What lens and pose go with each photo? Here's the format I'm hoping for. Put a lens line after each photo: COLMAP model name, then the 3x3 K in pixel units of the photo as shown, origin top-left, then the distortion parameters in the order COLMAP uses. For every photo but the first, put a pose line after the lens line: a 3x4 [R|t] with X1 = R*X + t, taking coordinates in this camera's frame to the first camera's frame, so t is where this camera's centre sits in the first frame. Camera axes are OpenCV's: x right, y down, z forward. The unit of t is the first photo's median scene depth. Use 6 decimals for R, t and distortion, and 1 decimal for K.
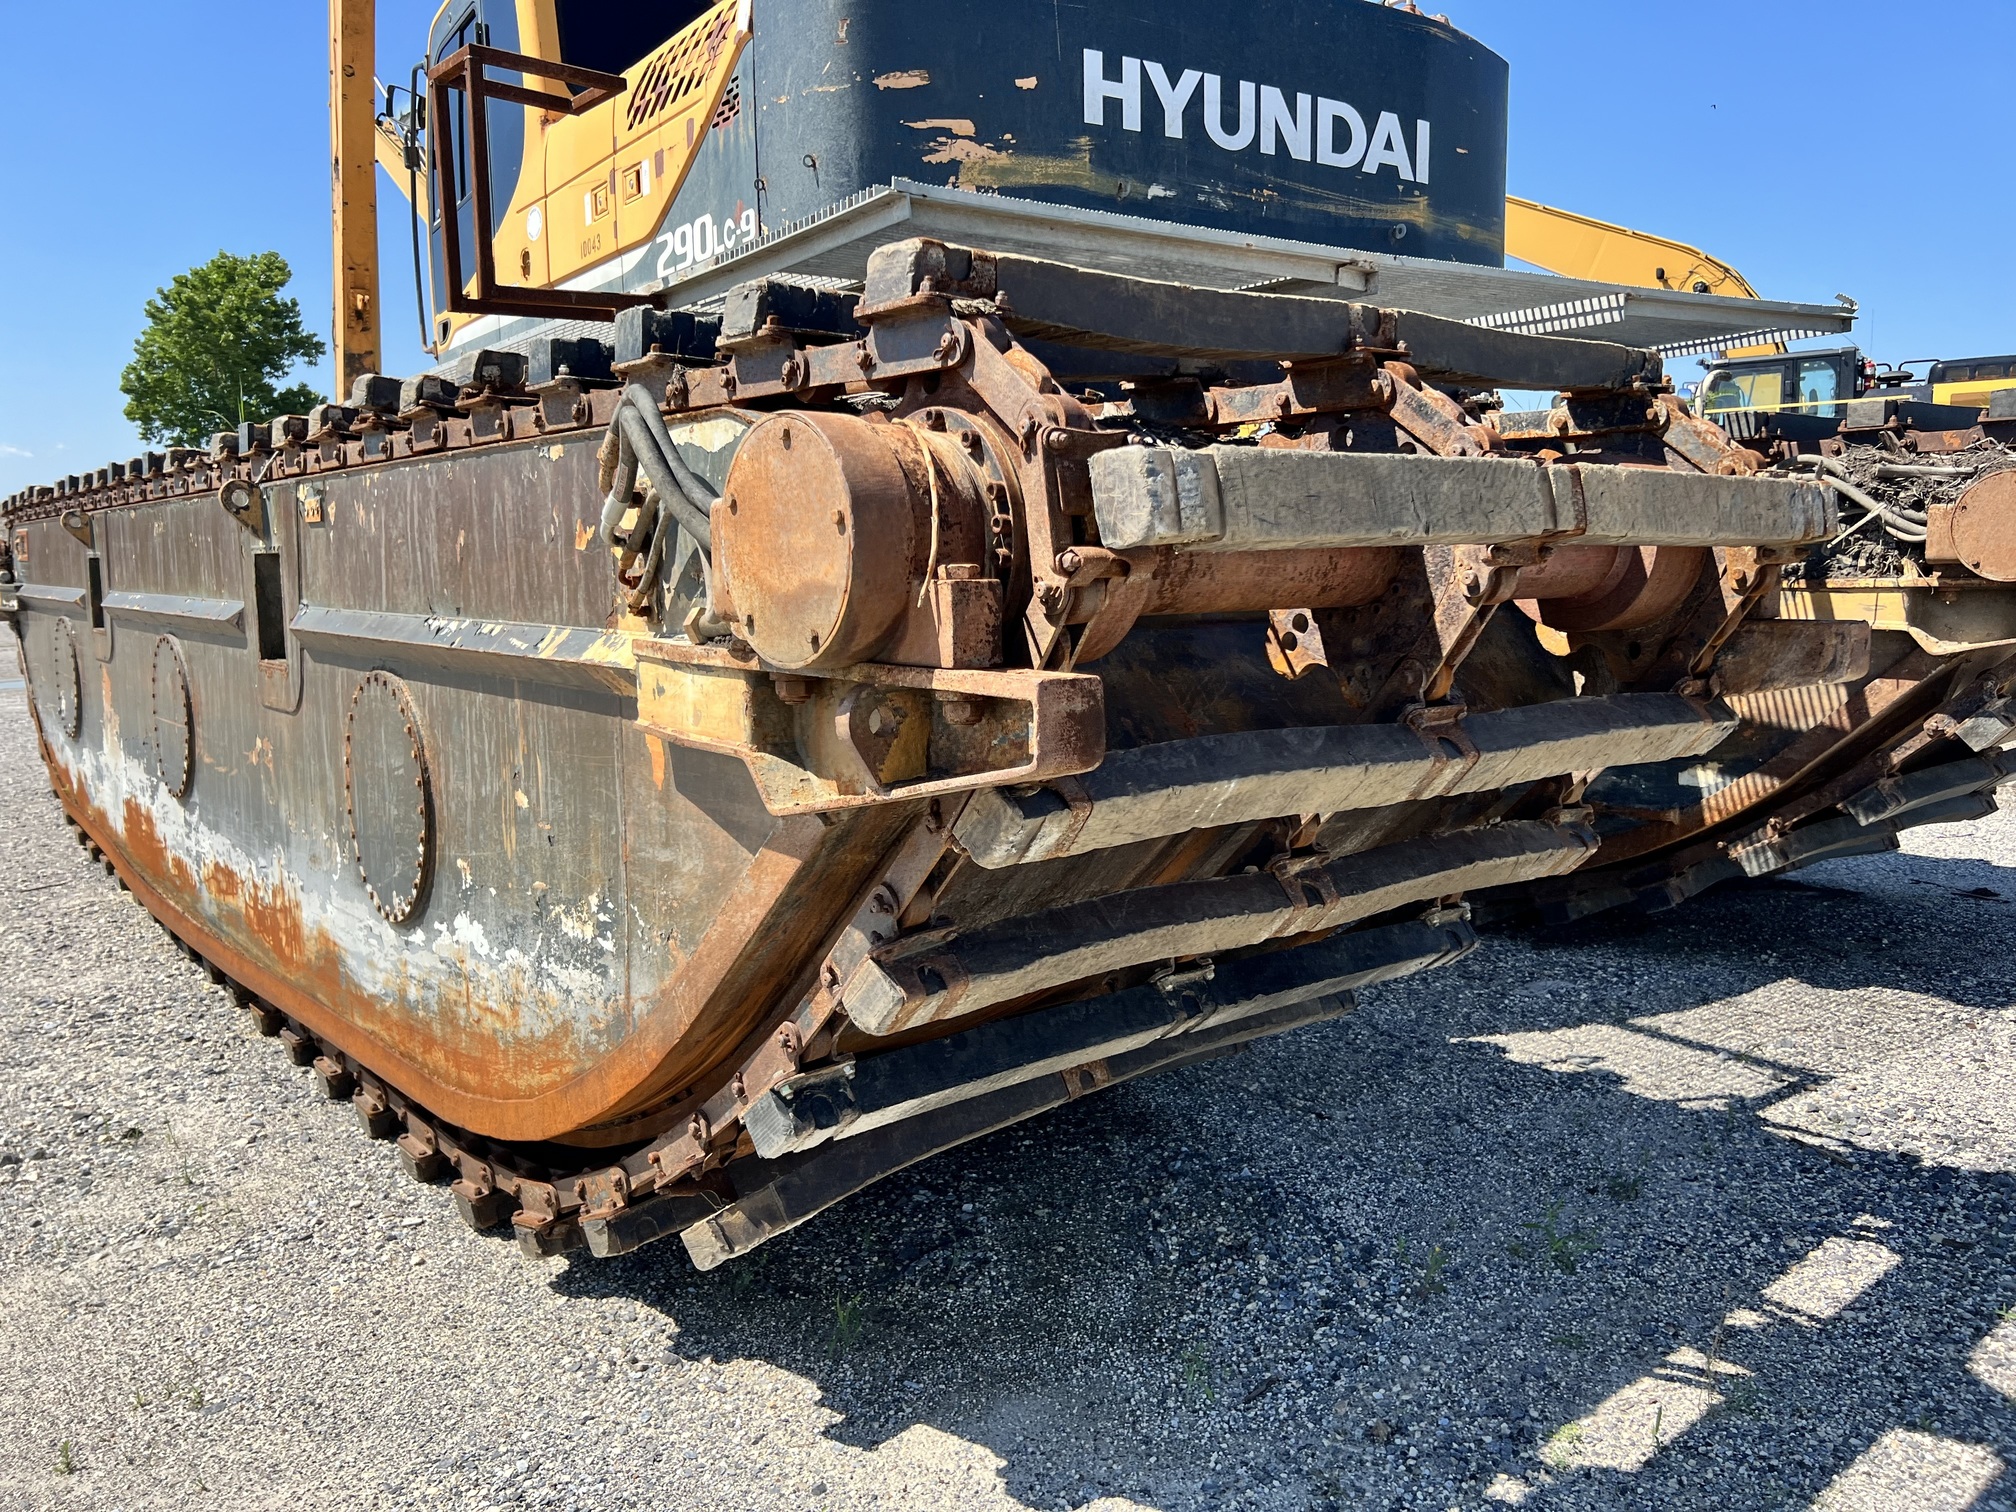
lens RADIAL K [[1532.0, 0, 1013.2], [0, 1532.0, 746.7], [0, 0, 1]] dist [0.017232, -0.006709]
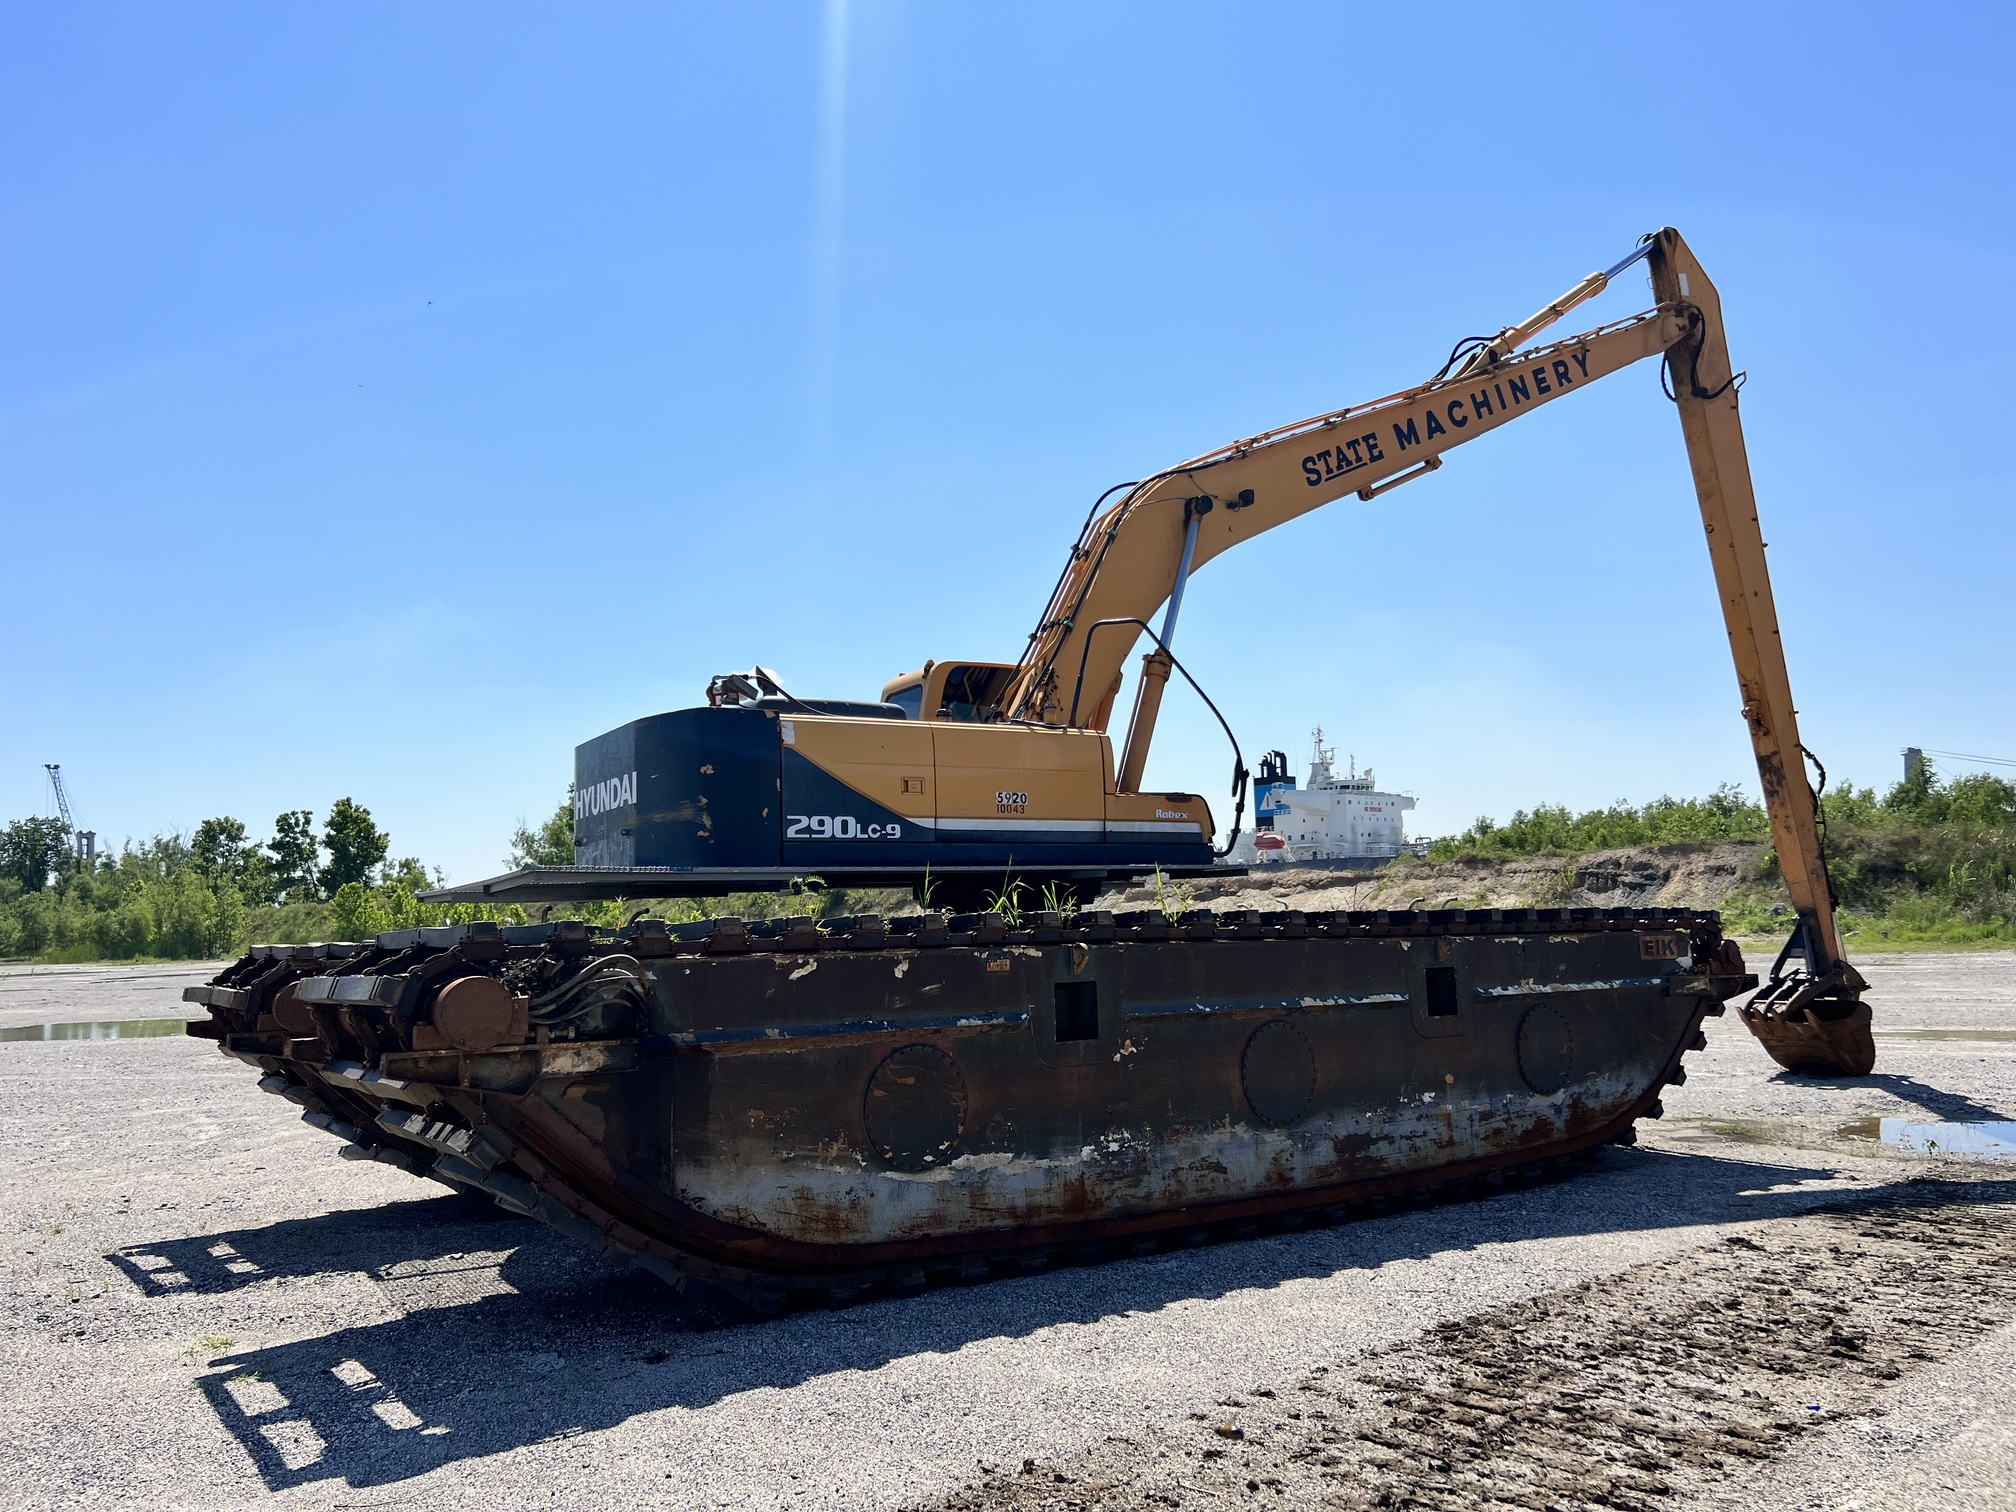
lens RADIAL K [[1514.8, 0, 1008.0], [0, 1514.8, 756.0], [0, 0, 1]] dist [0.082344, -0.134263]
pose [[-0.070769, -0.097276, -0.992738, 2.564245], [-0.097520, 0.991141, -0.090167, -0.365635], [0.992714, 0.090431, -0.079628, 1.952549]]
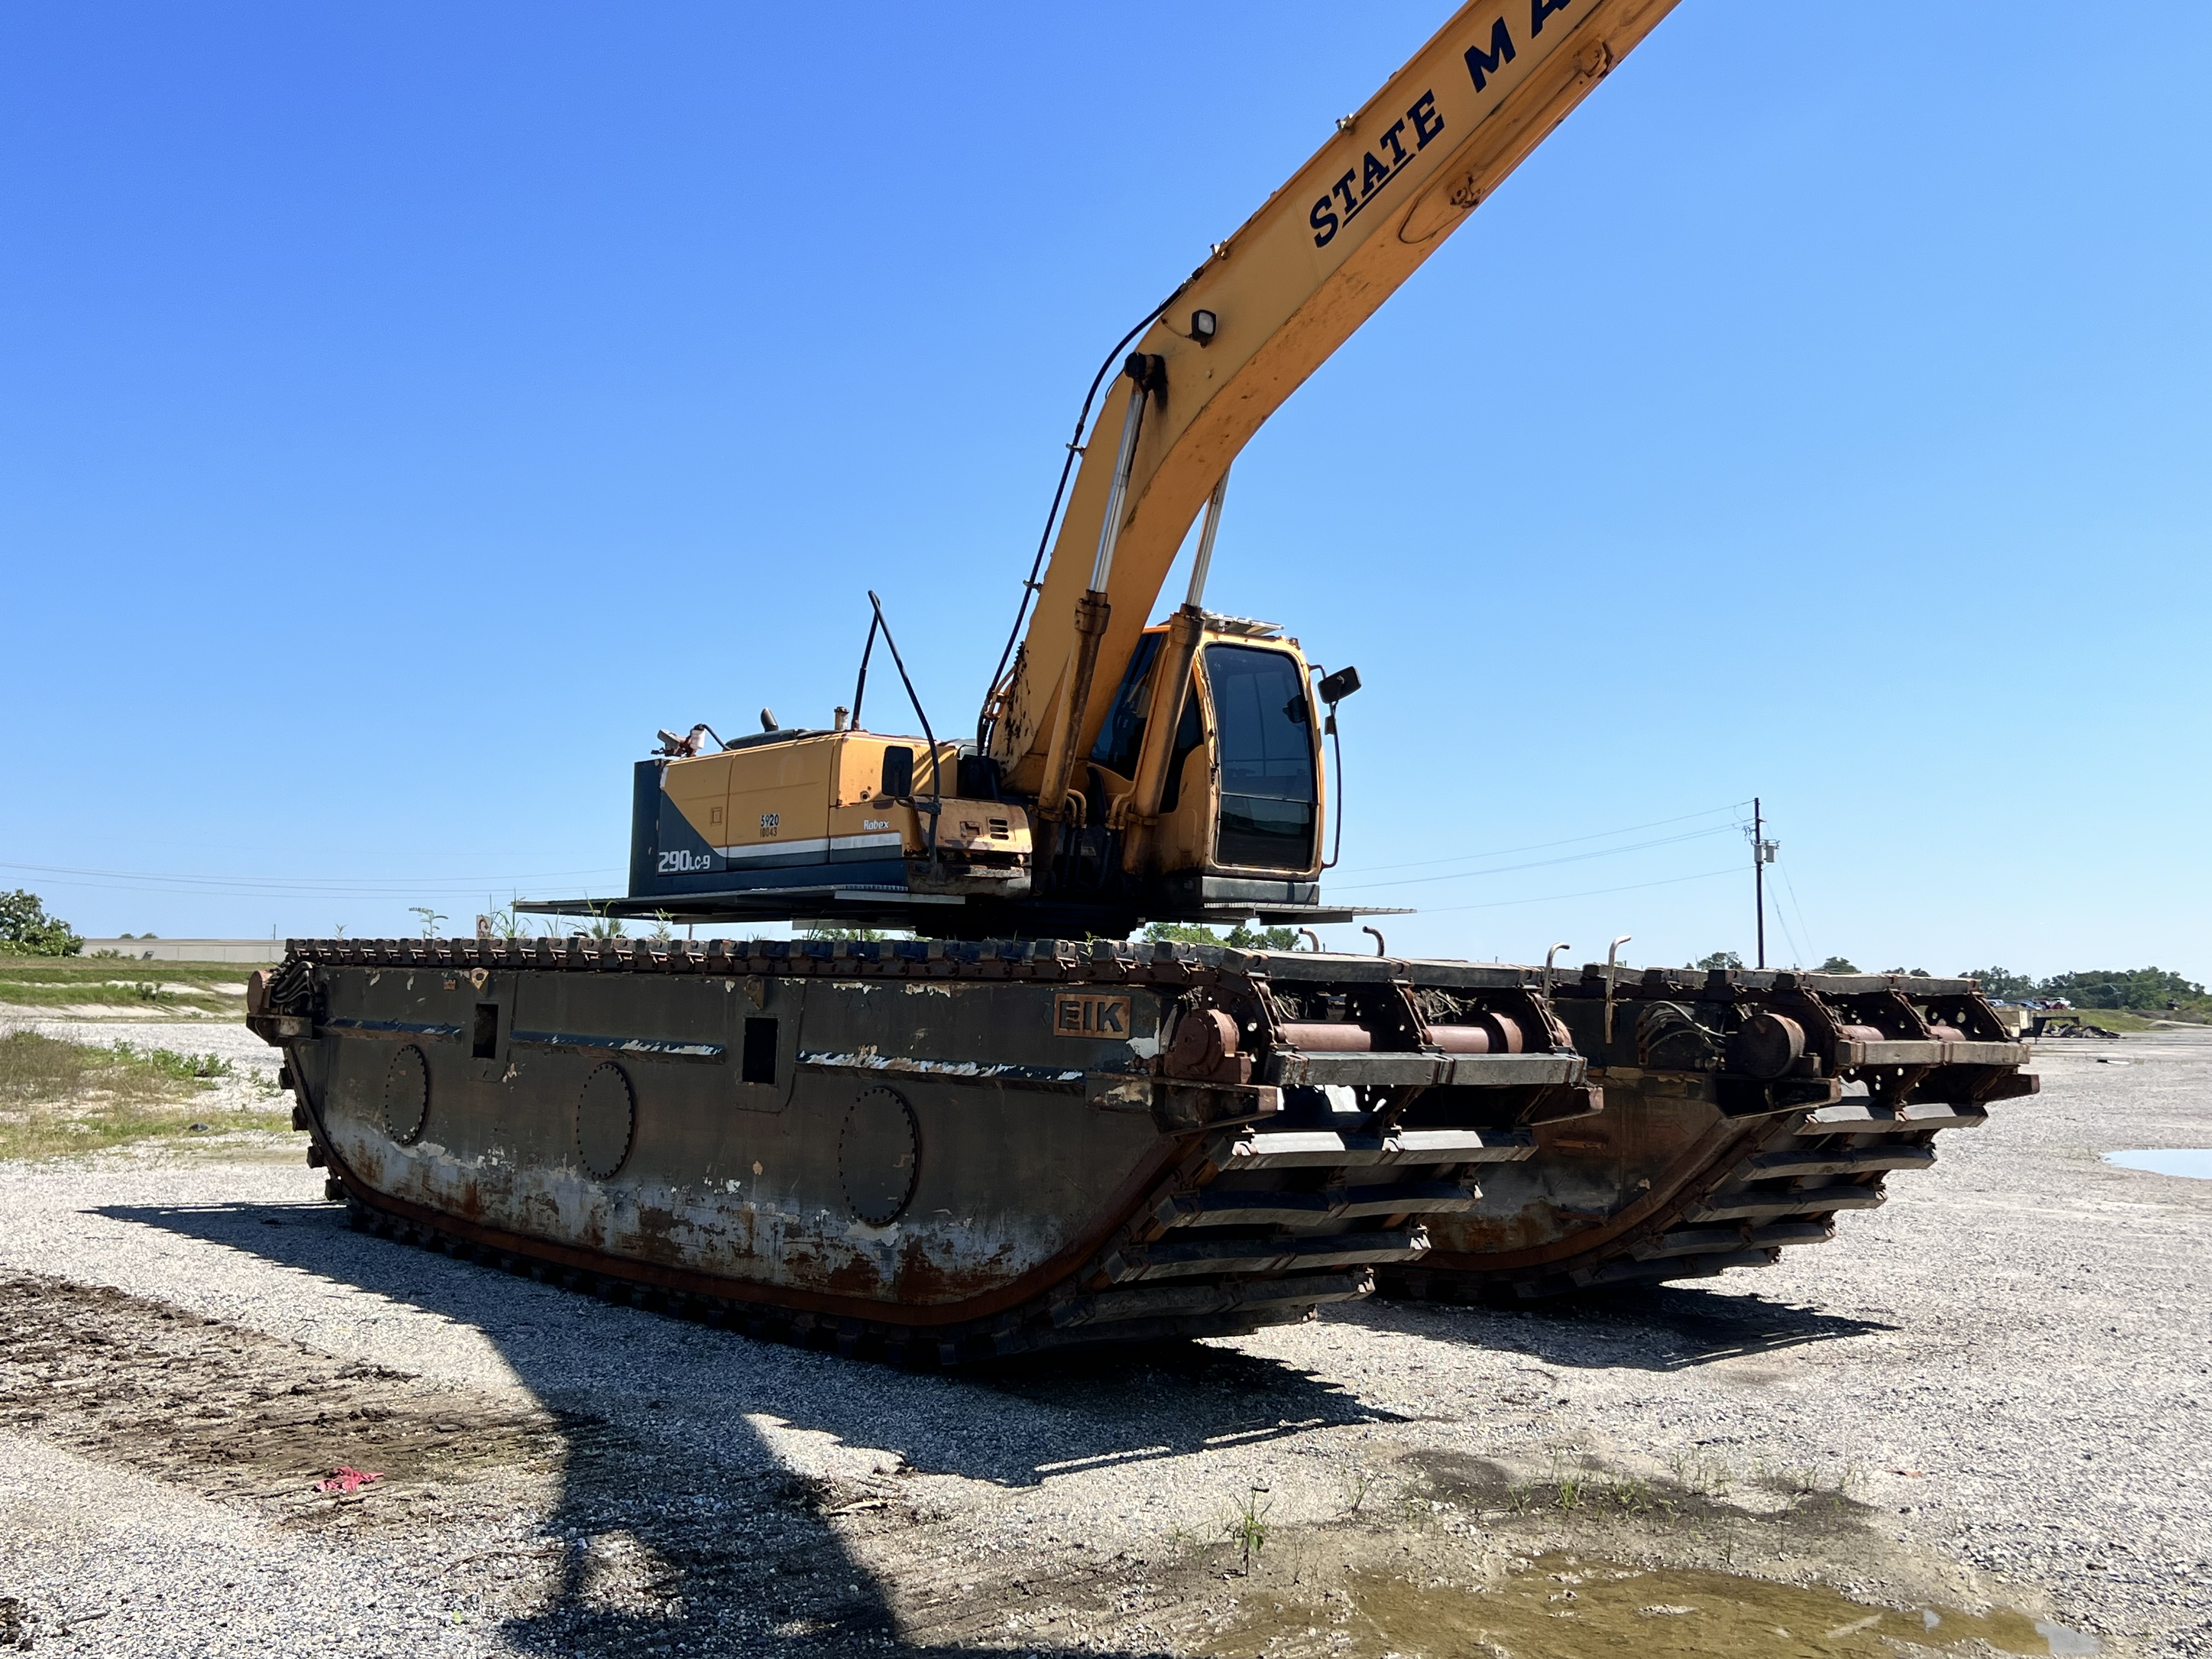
lens RADIAL K [[2194.6, 0, 1104.6], [0, 2194.6, 777.0], [0, 0, 1]] dist [0.167768, -0.433172]
pose [[-0.999514, -0.015949, -0.026786, -0.264965], [-0.016641, 0.999528, 0.025826, -0.677414], [0.026362, 0.026259, -0.999308, 5.088465]]
